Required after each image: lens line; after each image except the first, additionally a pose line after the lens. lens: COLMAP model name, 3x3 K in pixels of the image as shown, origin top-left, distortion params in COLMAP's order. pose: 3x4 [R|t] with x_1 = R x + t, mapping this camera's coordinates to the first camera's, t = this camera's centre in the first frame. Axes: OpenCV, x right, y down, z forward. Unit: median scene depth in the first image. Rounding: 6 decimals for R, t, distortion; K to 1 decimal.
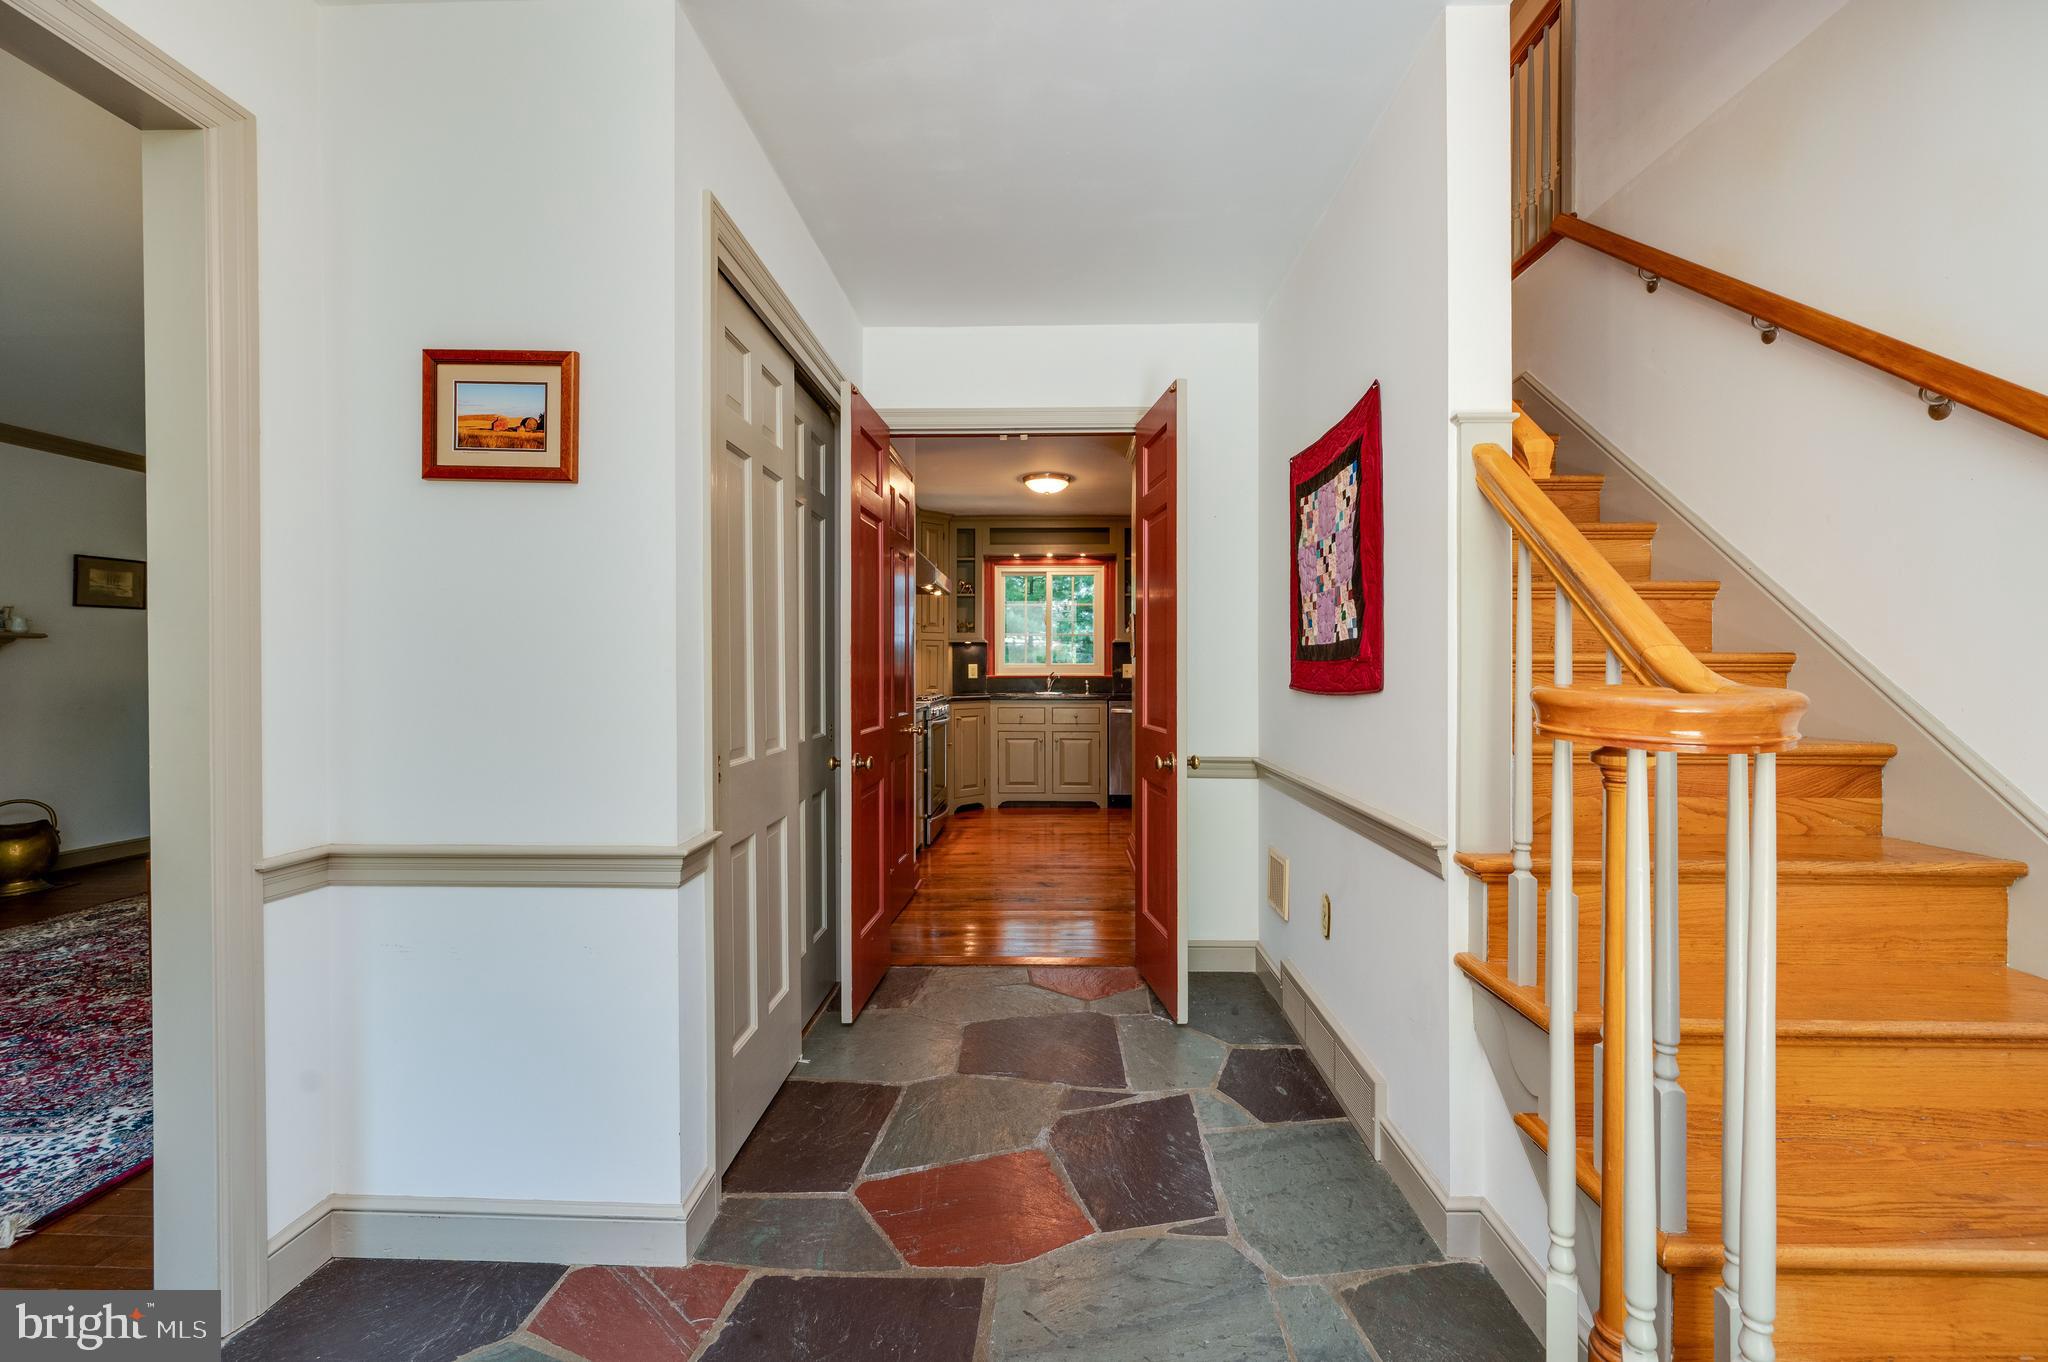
lens RADIAL K [[823.2, 0, 1012.4], [0, 823.2, 697.0], [0, 0, 1]] dist [-0.002749, -0.000373]
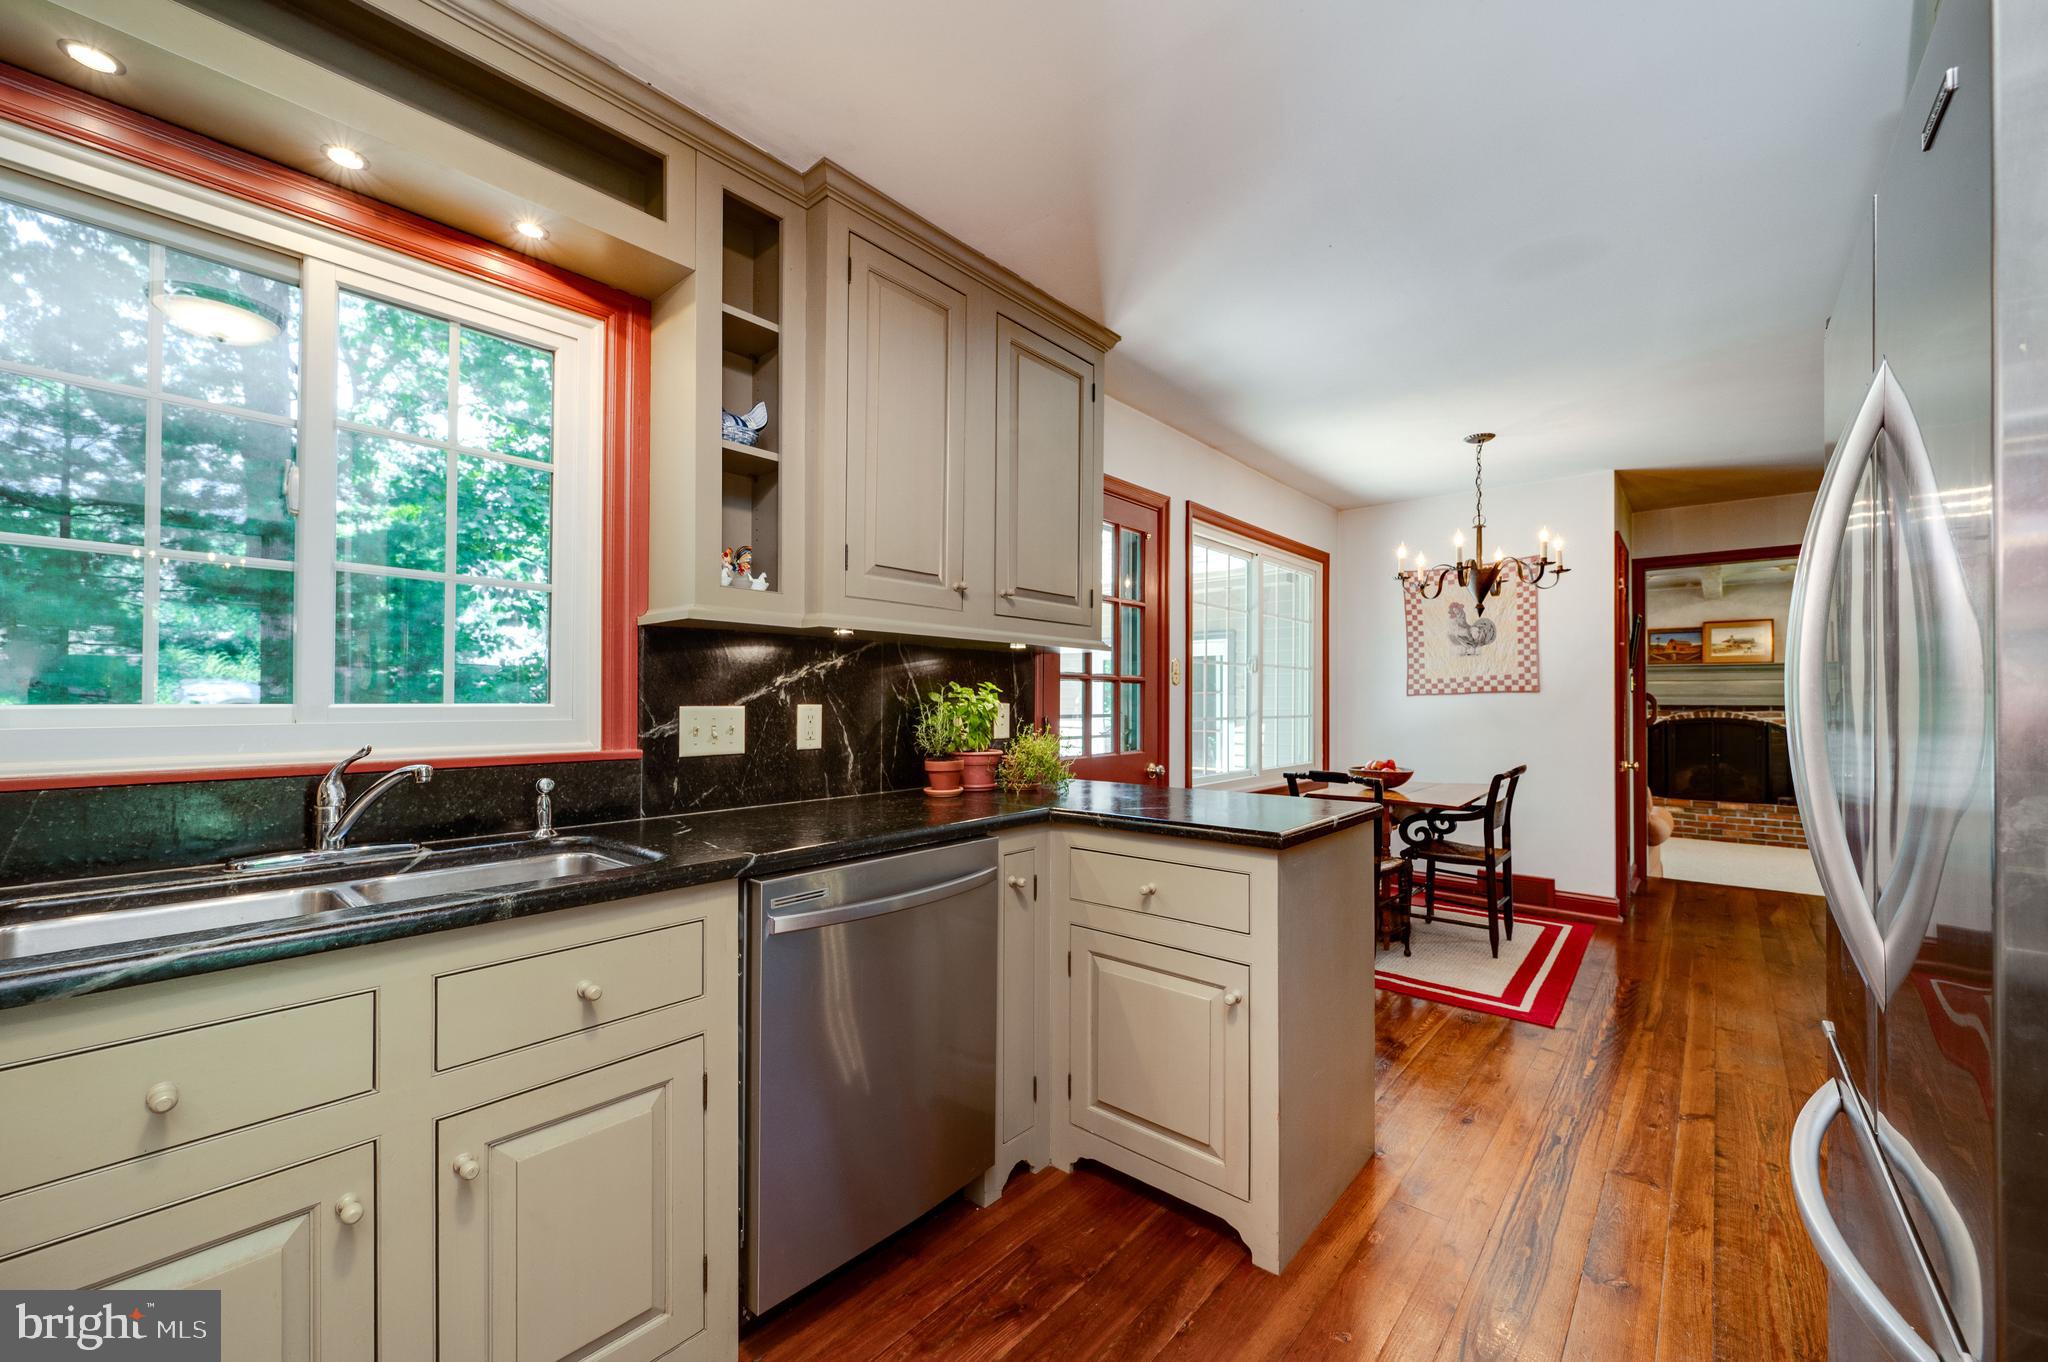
lens RADIAL K [[823.2, 0, 1012.4], [0, 823.2, 697.0], [0, 0, 1]] dist [-0.002749, -0.000373]
pose [[0.623769, 0.006740, 0.781580, -0.006093], [0.003793, 0.999925, -0.011650, -0.039233], [-0.781600, 0.010231, 0.623696, 0.755188]]
